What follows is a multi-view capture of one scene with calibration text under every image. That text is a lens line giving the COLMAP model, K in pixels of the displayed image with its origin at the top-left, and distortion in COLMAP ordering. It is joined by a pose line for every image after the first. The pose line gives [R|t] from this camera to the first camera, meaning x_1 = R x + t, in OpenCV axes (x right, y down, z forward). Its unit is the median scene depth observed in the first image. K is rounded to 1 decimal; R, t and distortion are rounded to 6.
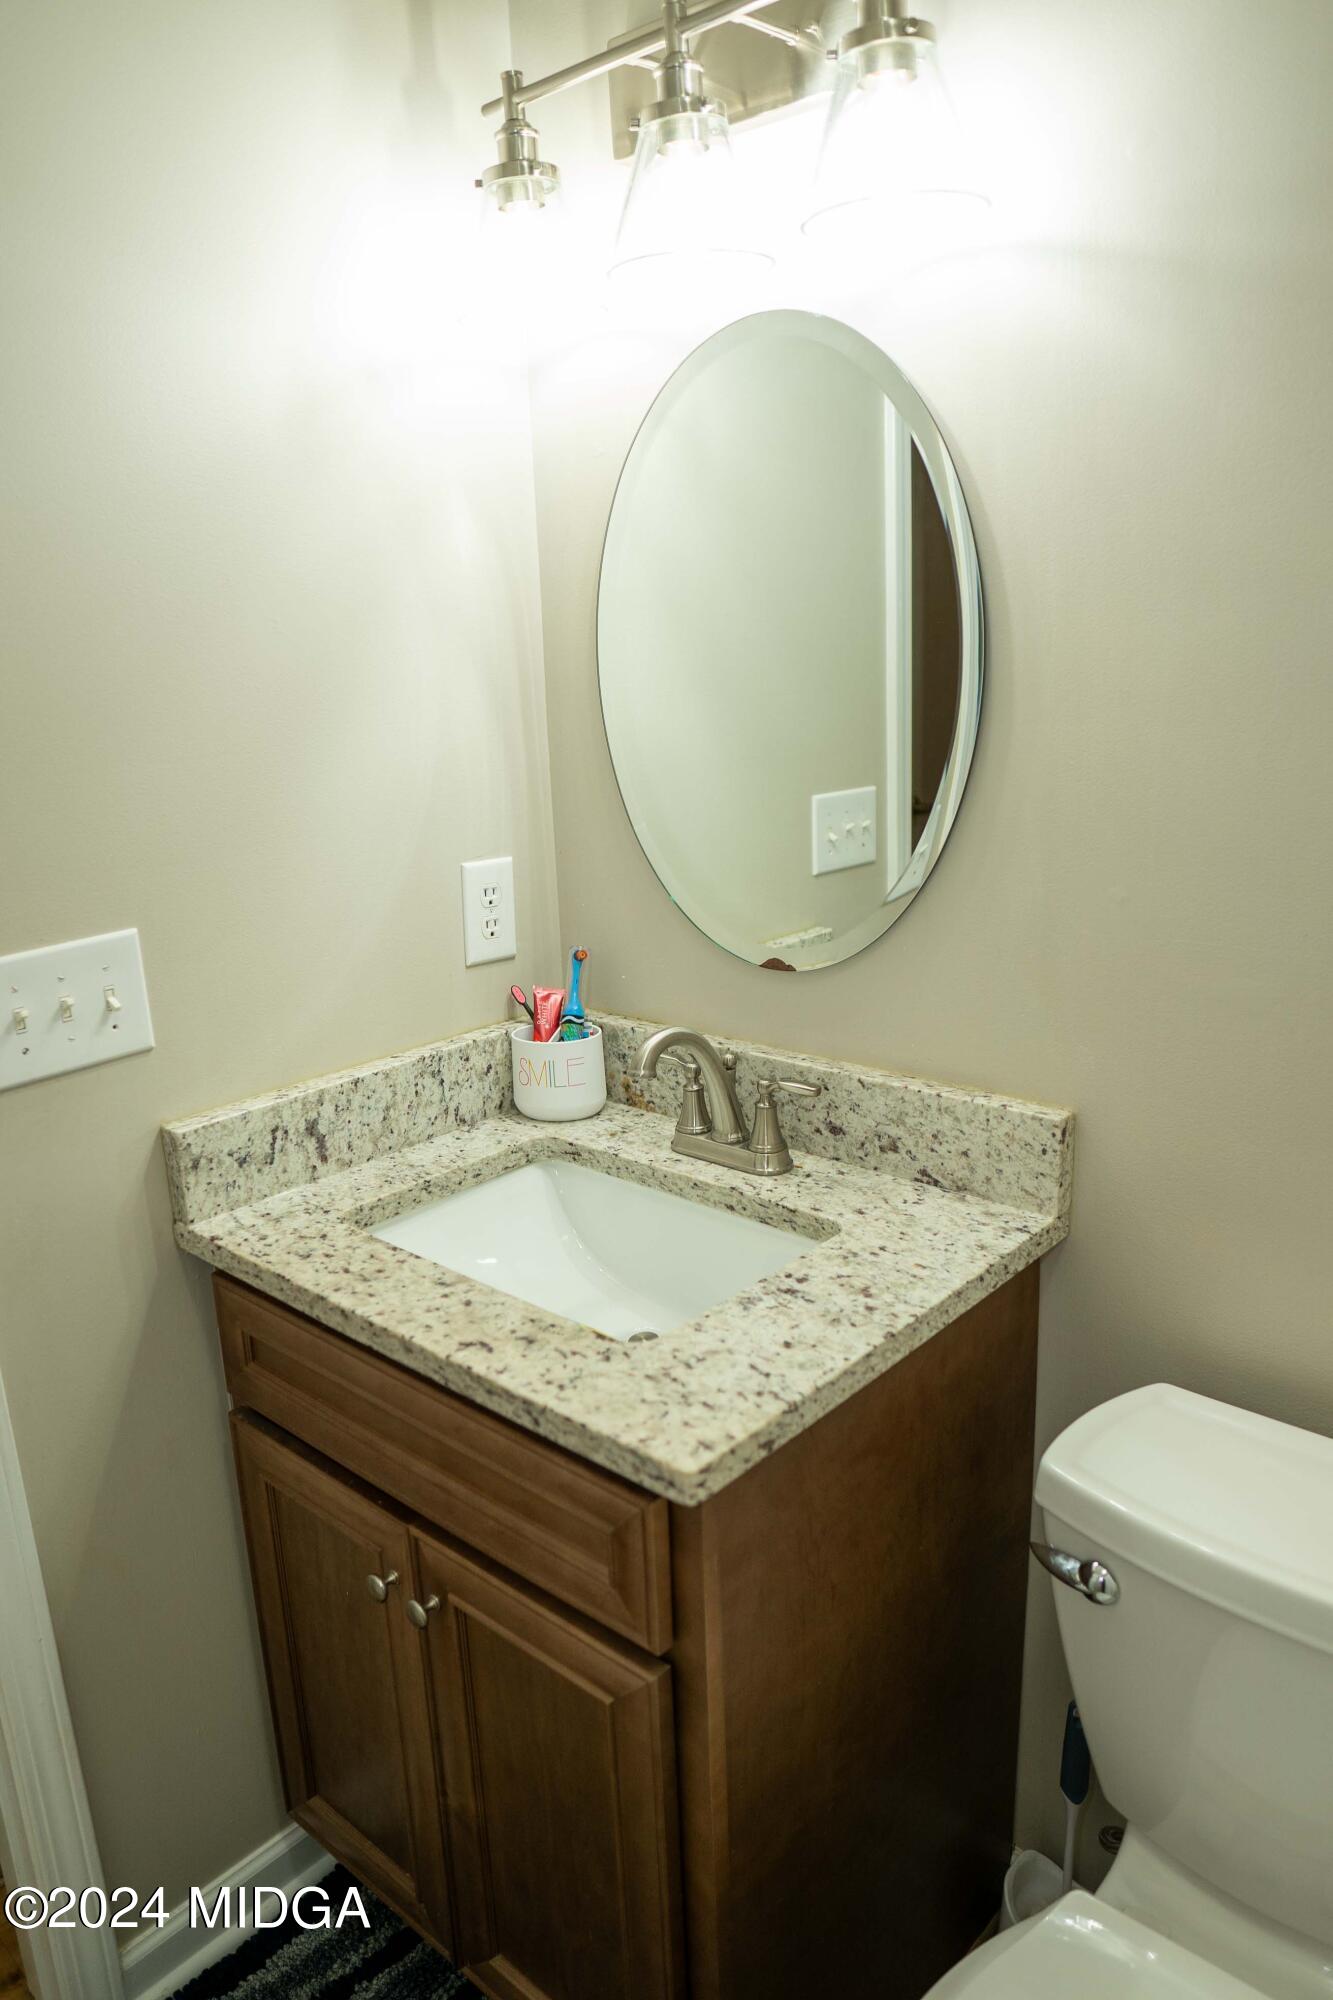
lens RADIAL K [[1417.8, 0, 666.6], [0, 1417.8, 995.7], [0, 0, 1]] dist [-0.086787, 0.011582]
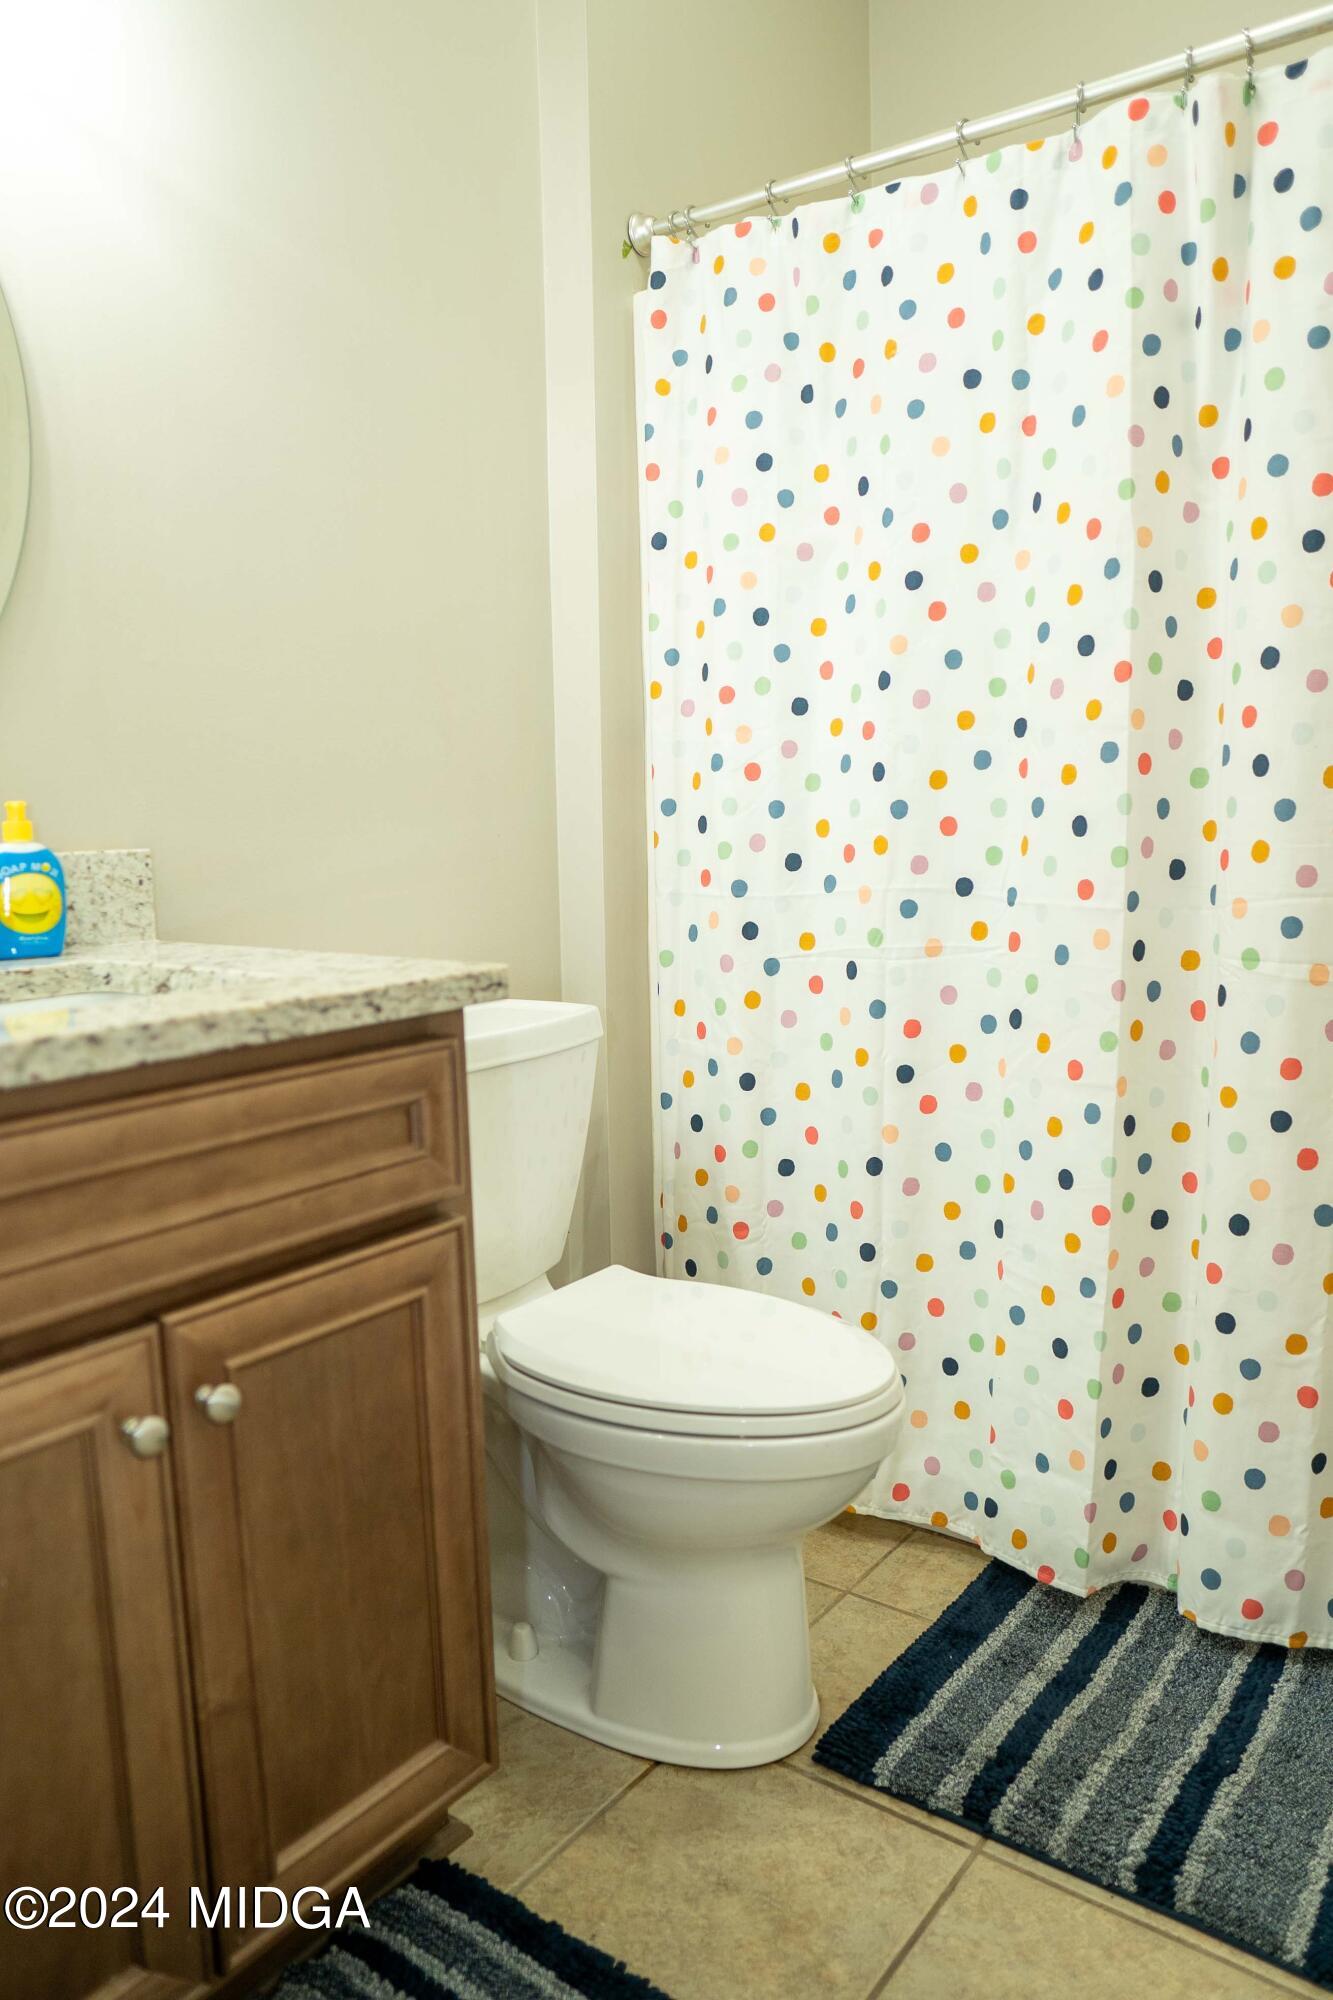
lens RADIAL K [[1417.8, 0, 667.7], [0, 1417.8, 1002.8], [0, 0, 1]] dist [-0.086787, 0.011582]
pose [[-0.080056, -0.104608, 0.991286, -0.894695], [0.273786, 0.953922, 0.122775, 0.179367], [-0.958453, 0.281229, -0.047727, 0.660755]]
